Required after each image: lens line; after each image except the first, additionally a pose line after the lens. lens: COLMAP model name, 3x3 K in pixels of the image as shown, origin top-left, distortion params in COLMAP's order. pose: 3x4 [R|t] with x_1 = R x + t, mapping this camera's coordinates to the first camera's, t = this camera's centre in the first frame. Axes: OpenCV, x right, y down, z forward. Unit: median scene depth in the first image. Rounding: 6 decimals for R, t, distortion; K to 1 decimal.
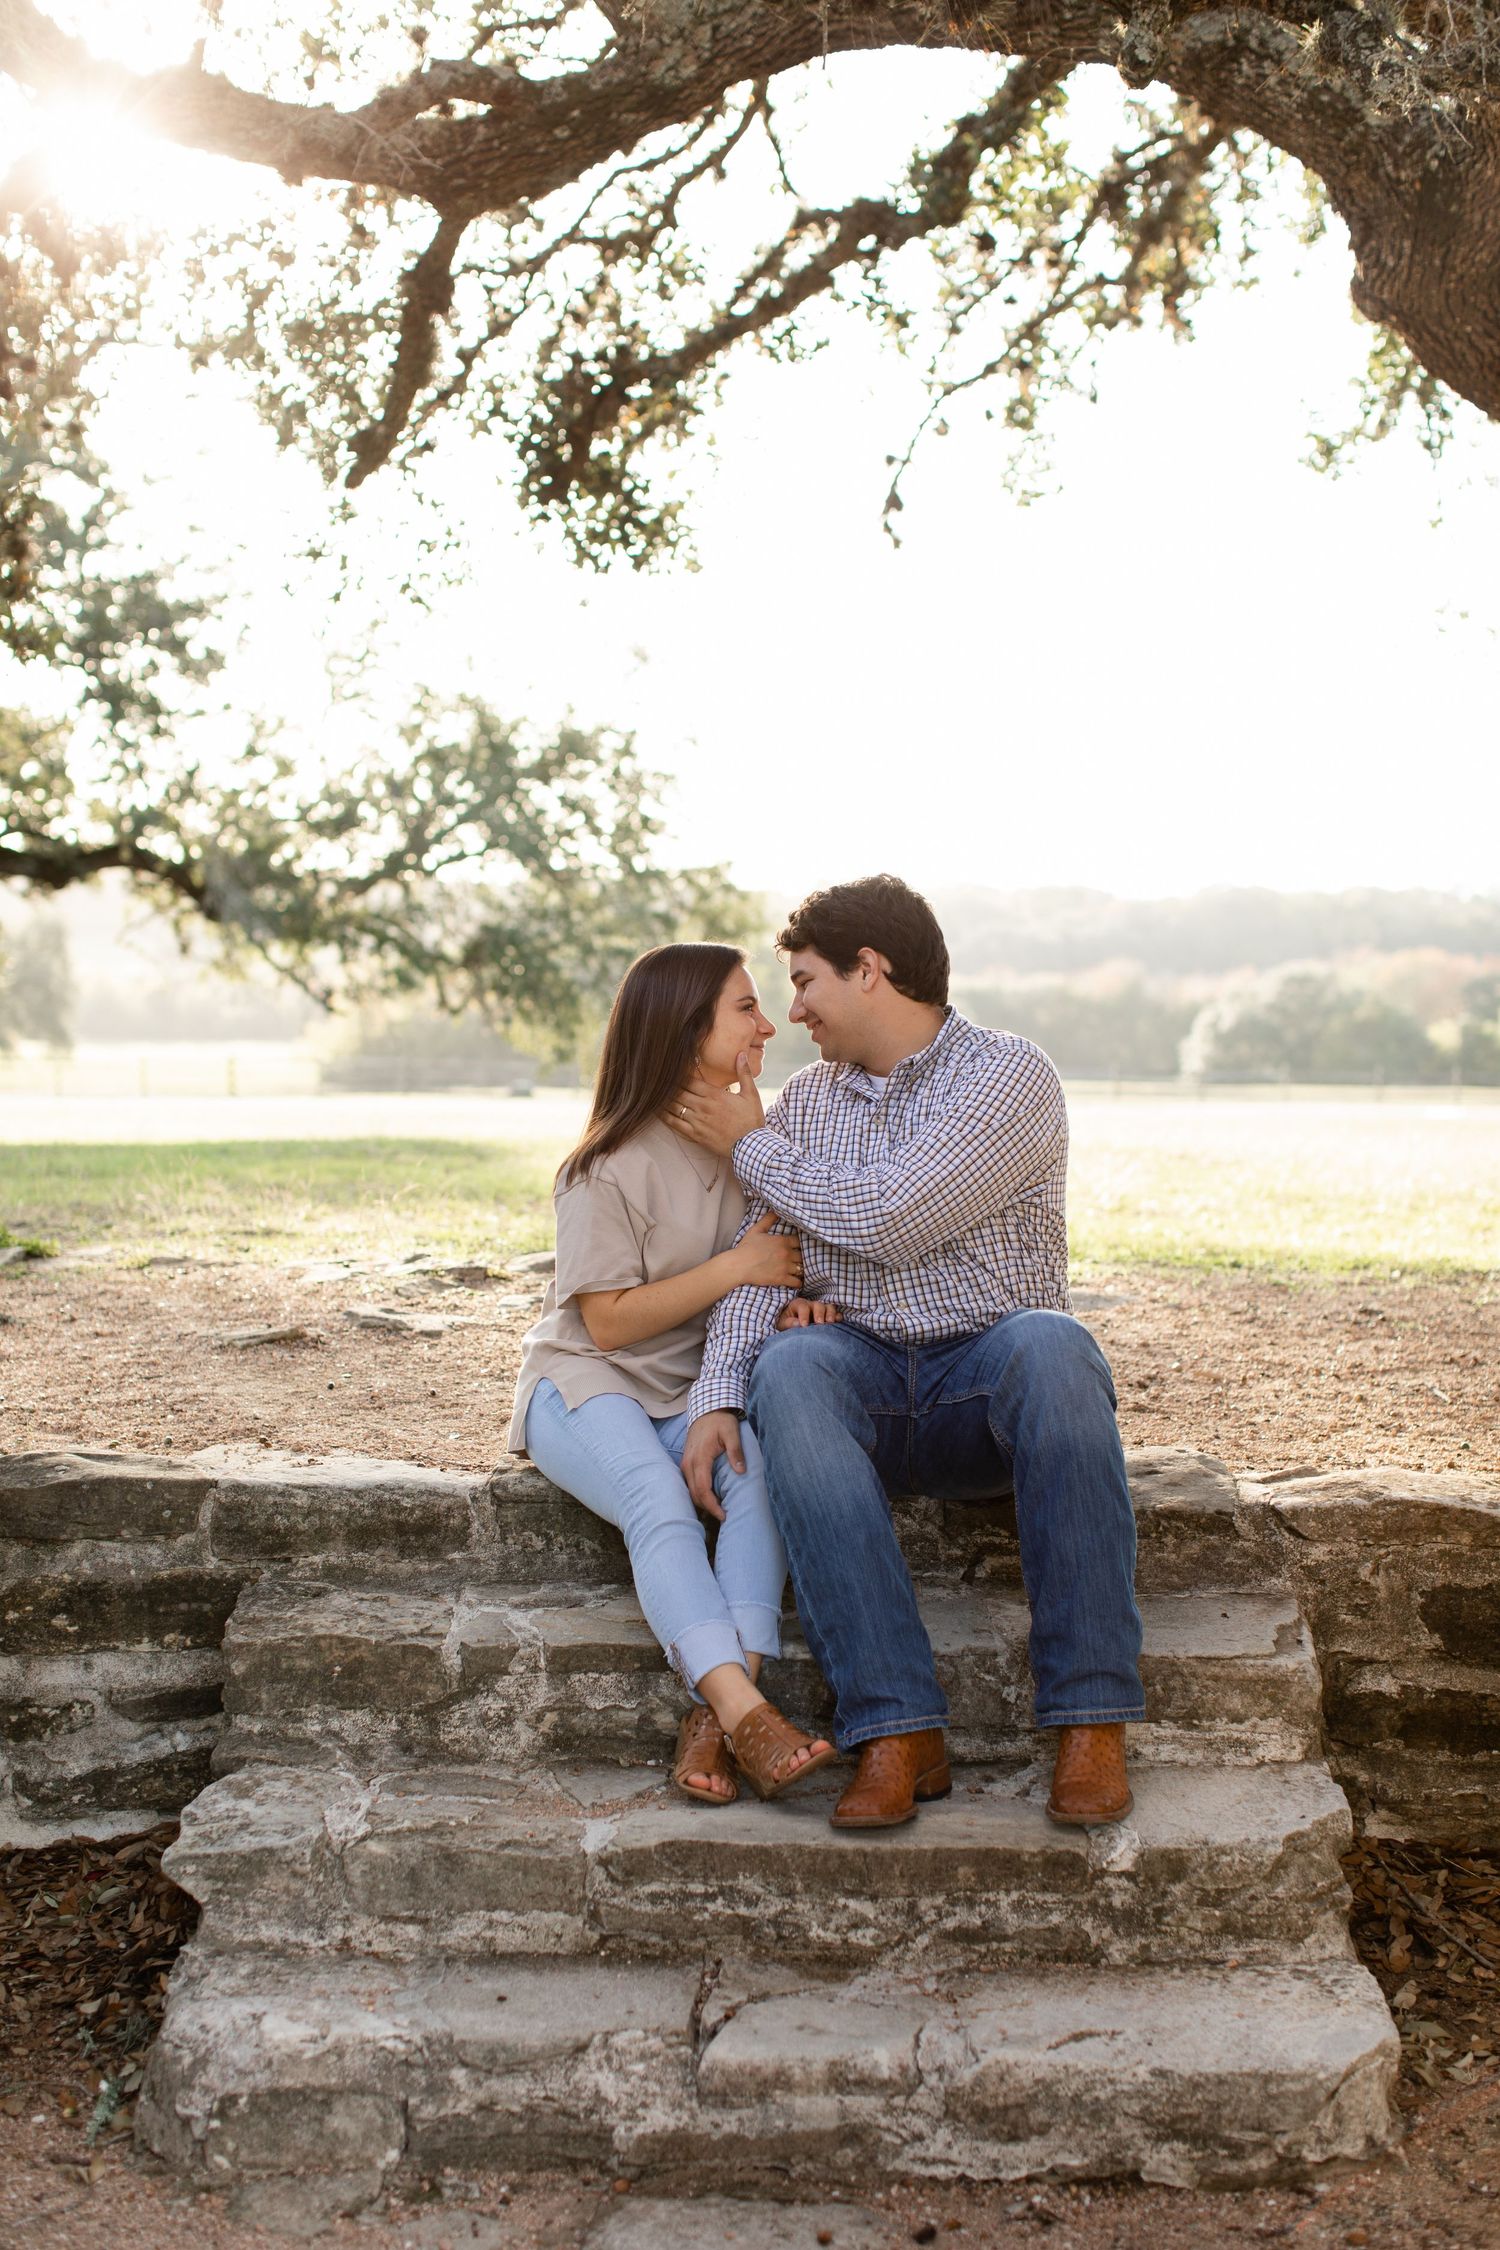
lens RADIAL K [[3265.7, 0, 750.0], [0, 3265.7, 1125.0], [0, 0, 1]] dist [0.027323, 0.006475]
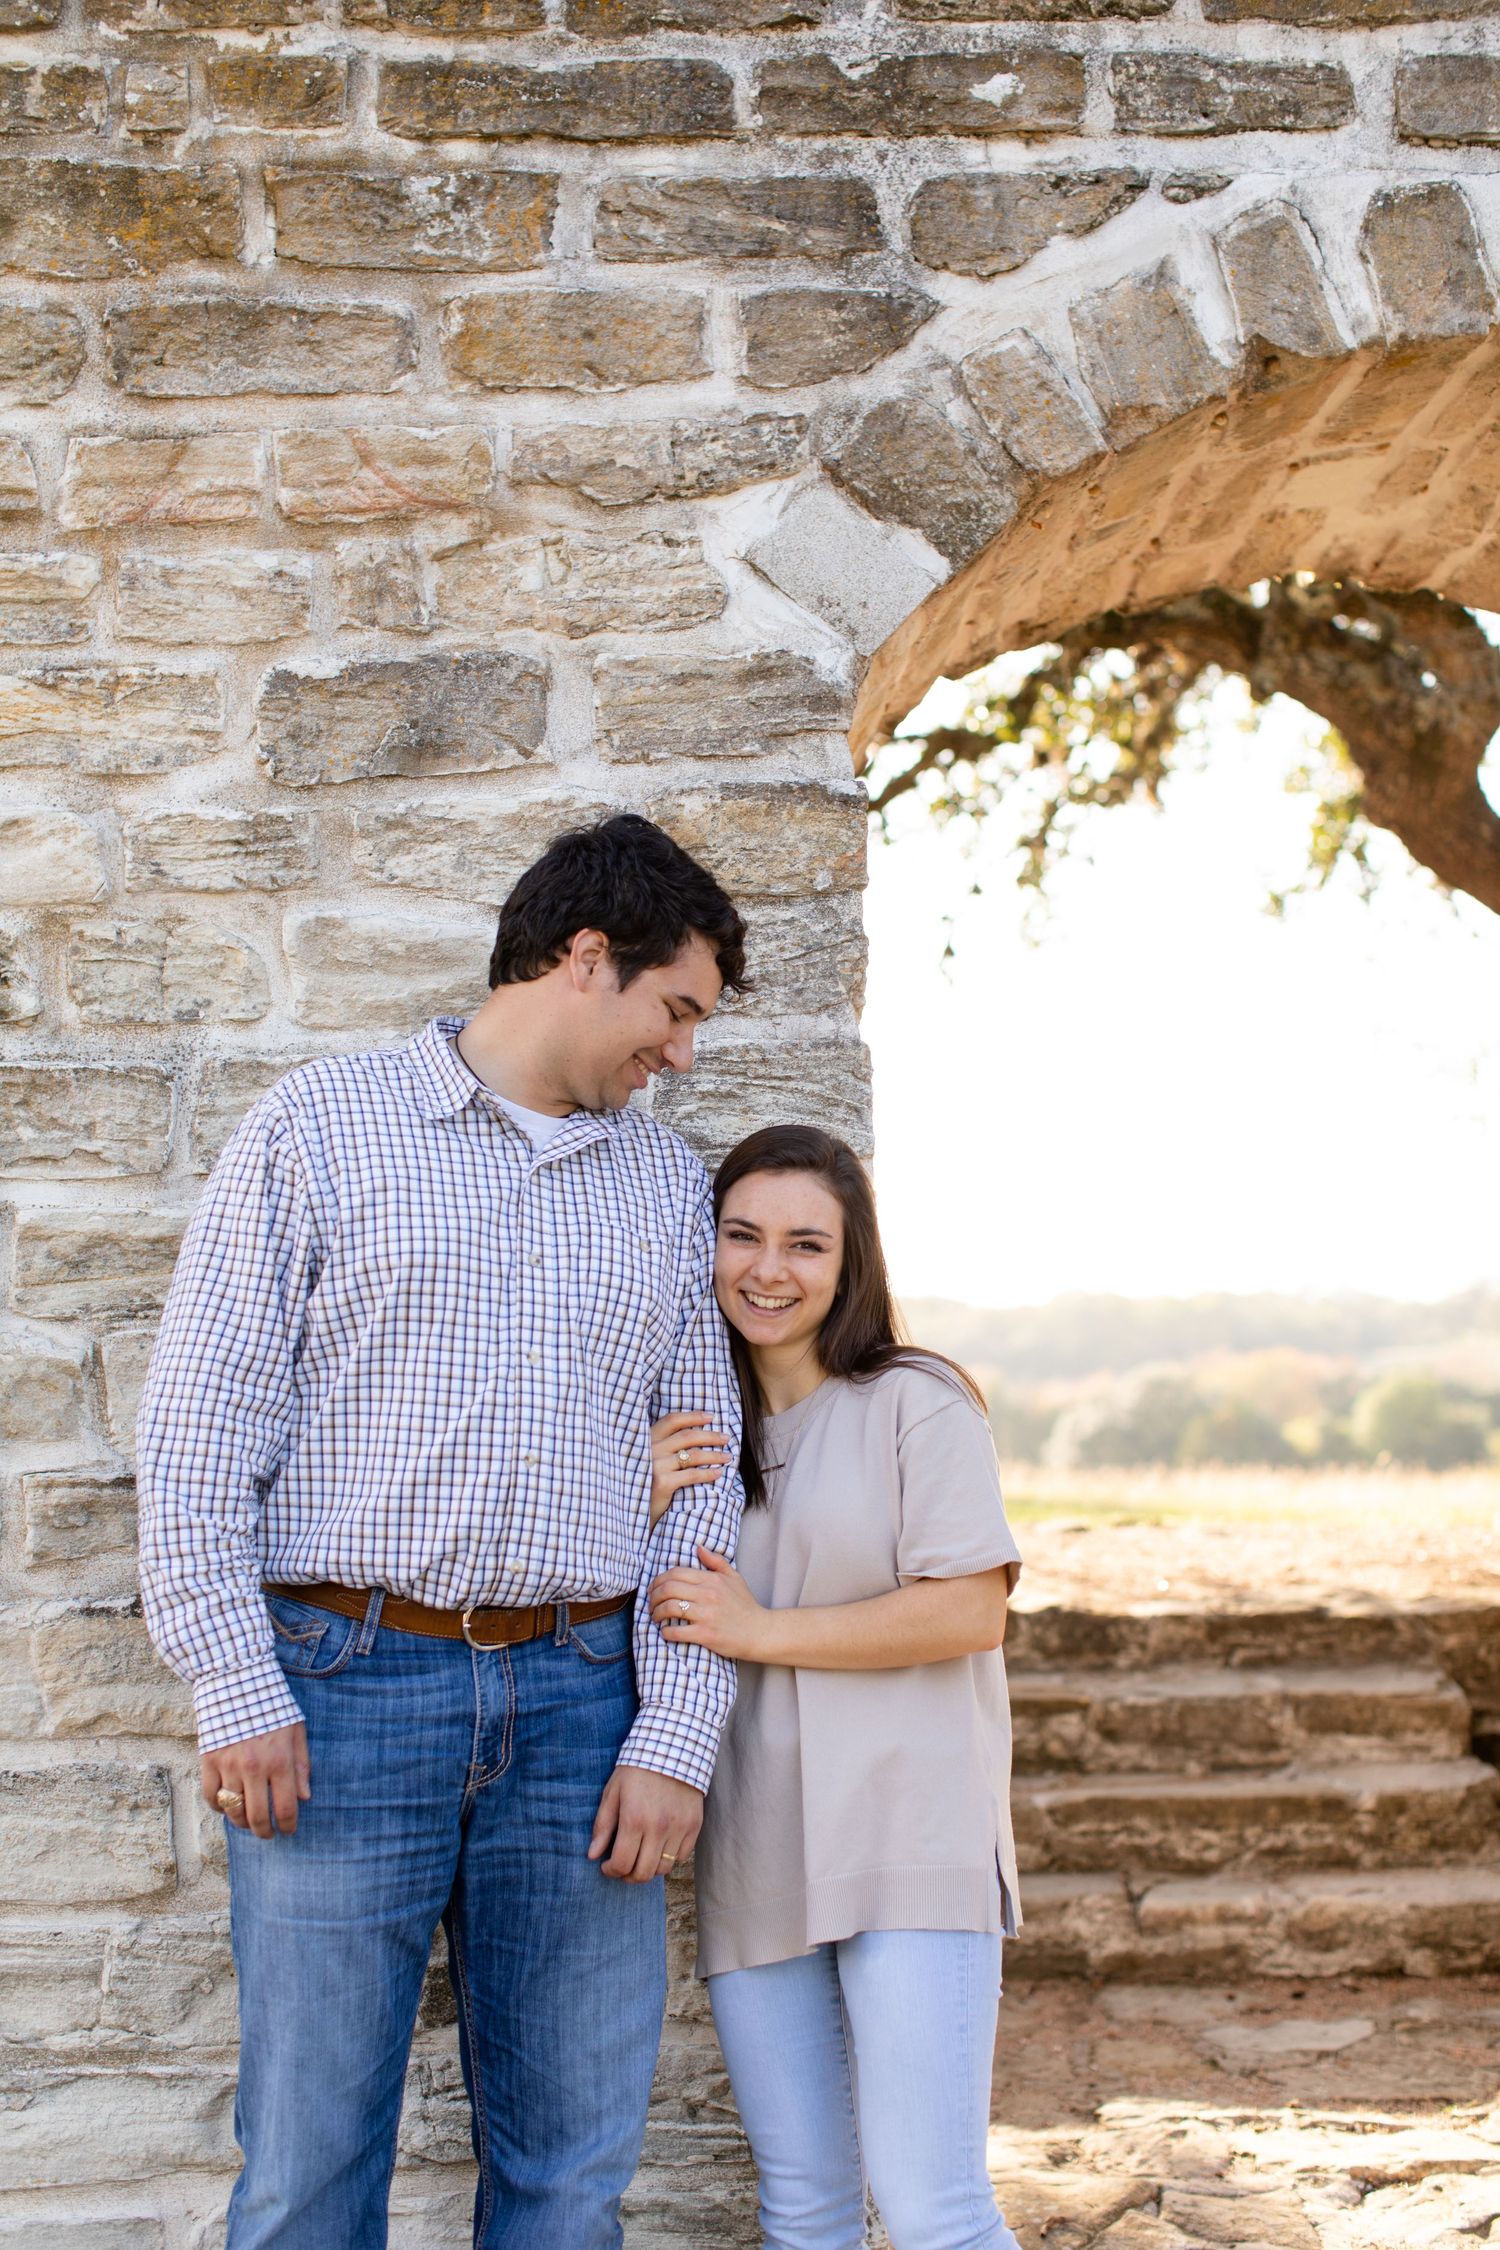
lens RADIAL K [[3257.9, 0, 750.0], [0, 3257.9, 1125.0], [0, 0, 1]] dist [0.031864, -0.049882]
pose [[0.998826, -0.018067, 0.044955, -0.177870], [0.023609, 0.991751, -0.125984, 0.059540], [-0.042308, 0.126897, 0.991013, -0.438940]]
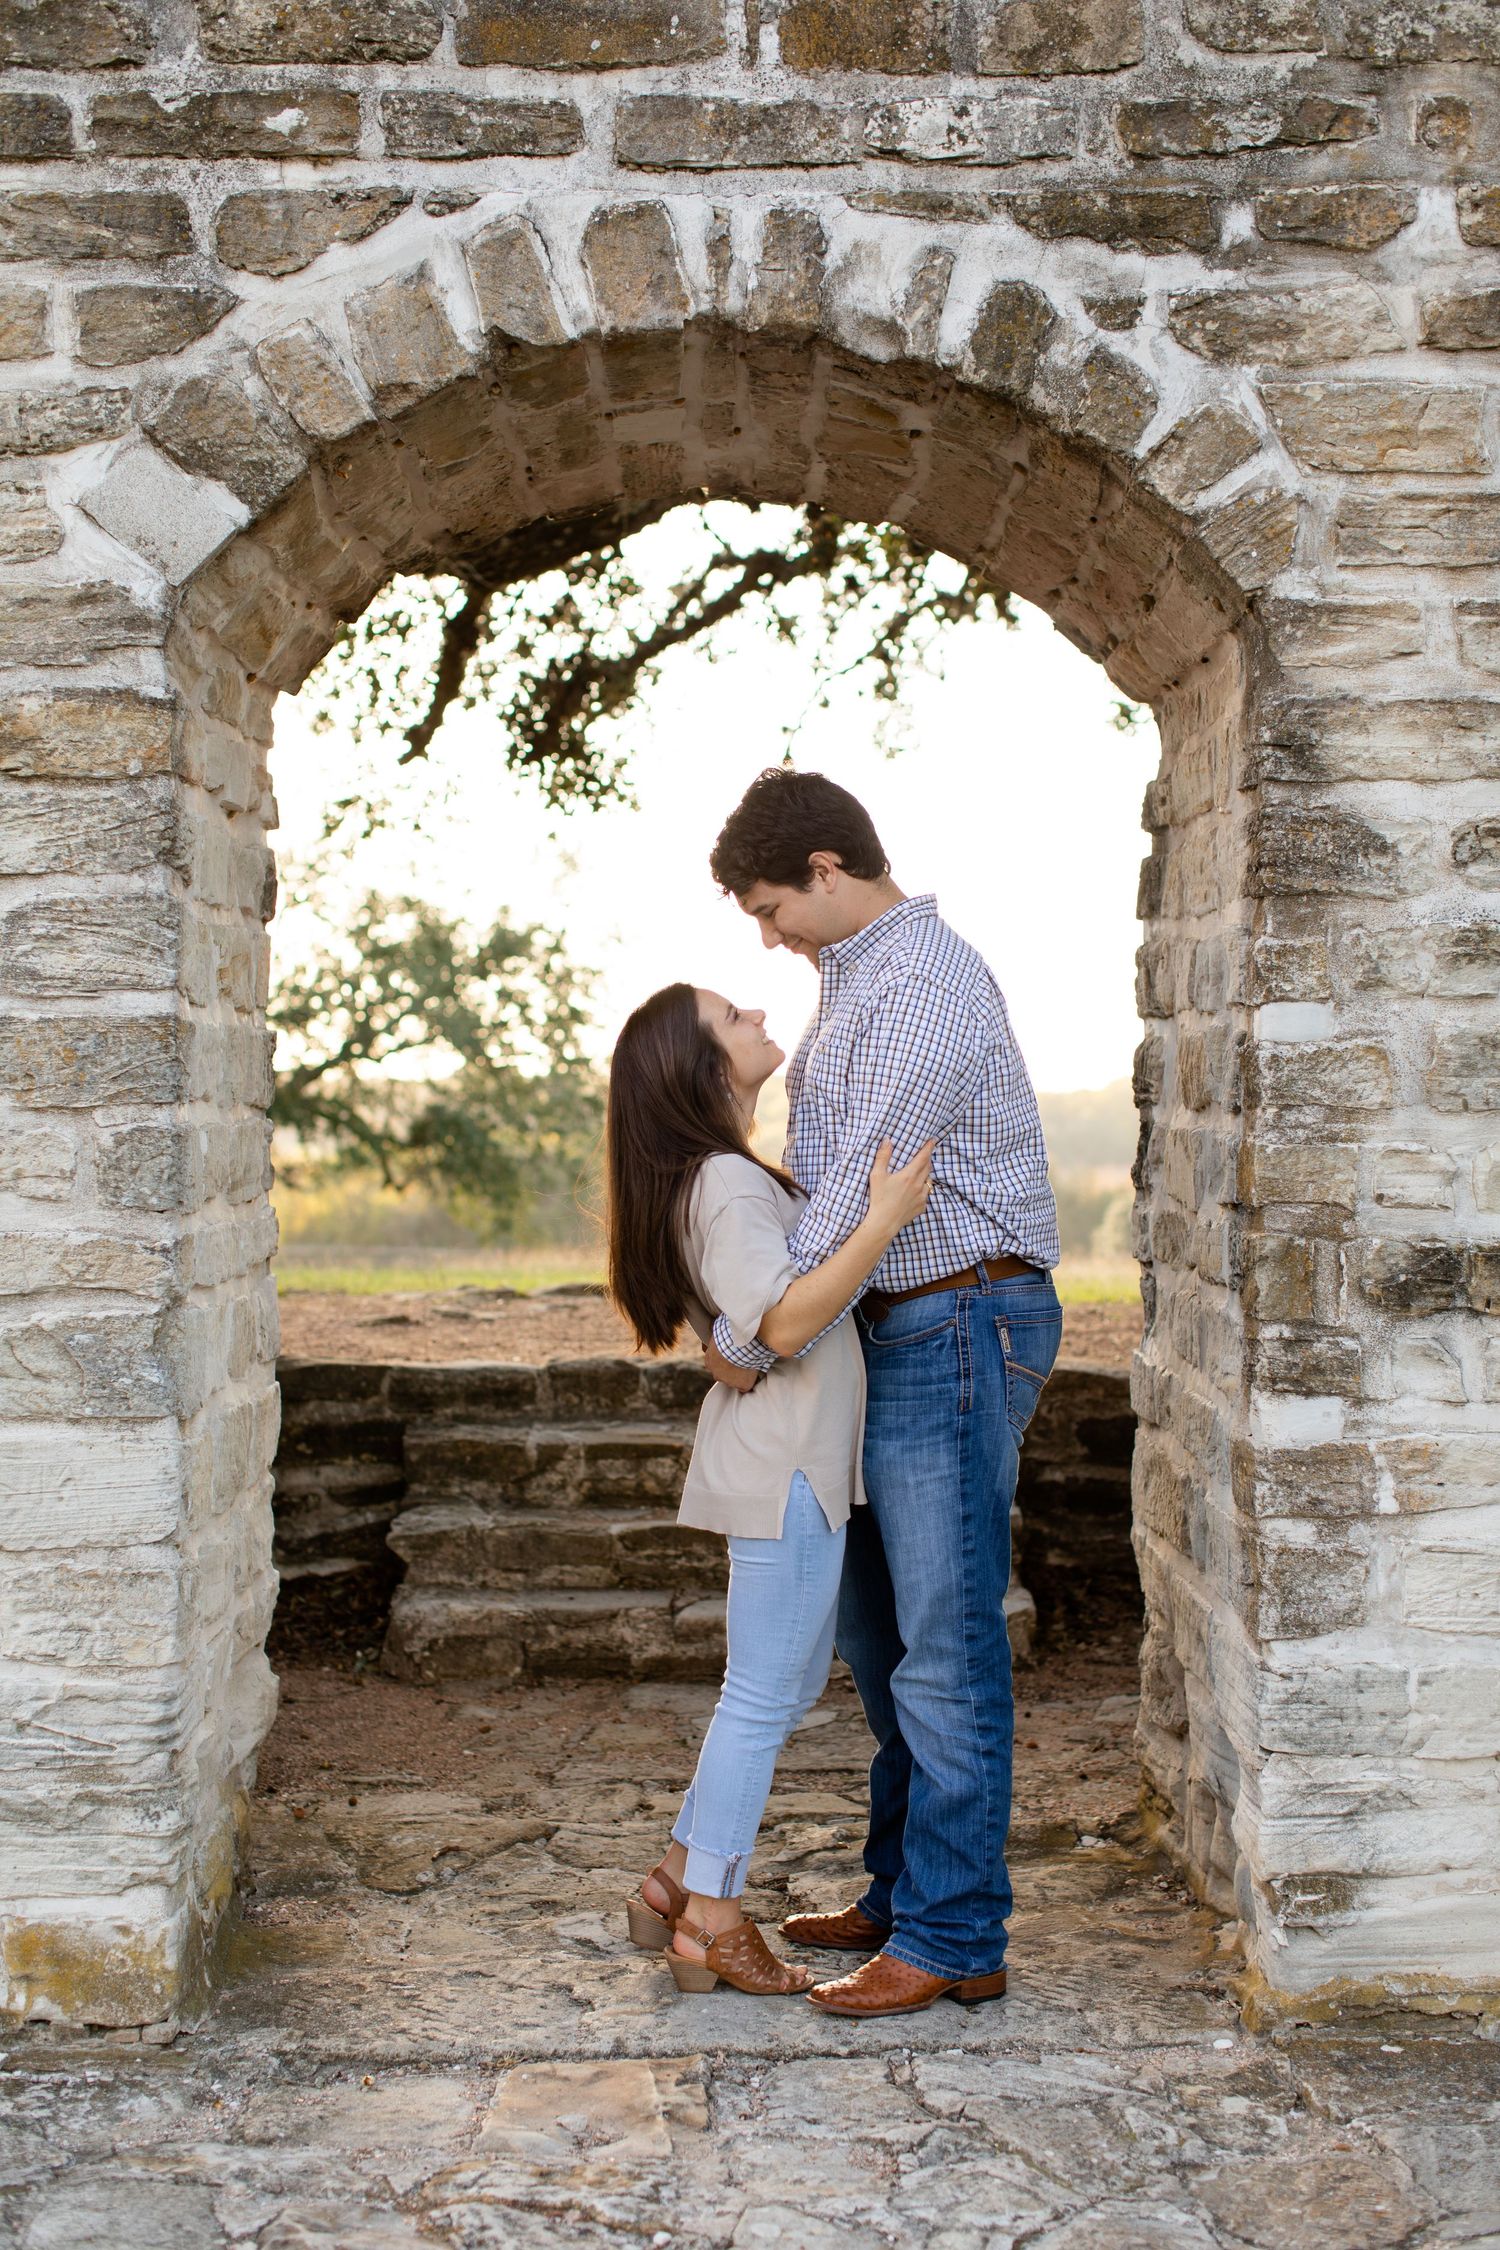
lens RADIAL K [[3265.7, 0, 750.0], [0, 3265.7, 1125.0], [0, 0, 1]] dist [0.027323, 0.006475]
pose [[0.999659, -0.007043, 0.025145, -0.011225], [0.008528, 0.998195, -0.059447, 0.068360], [-0.024681, 0.059642, 0.997915, -0.605427]]
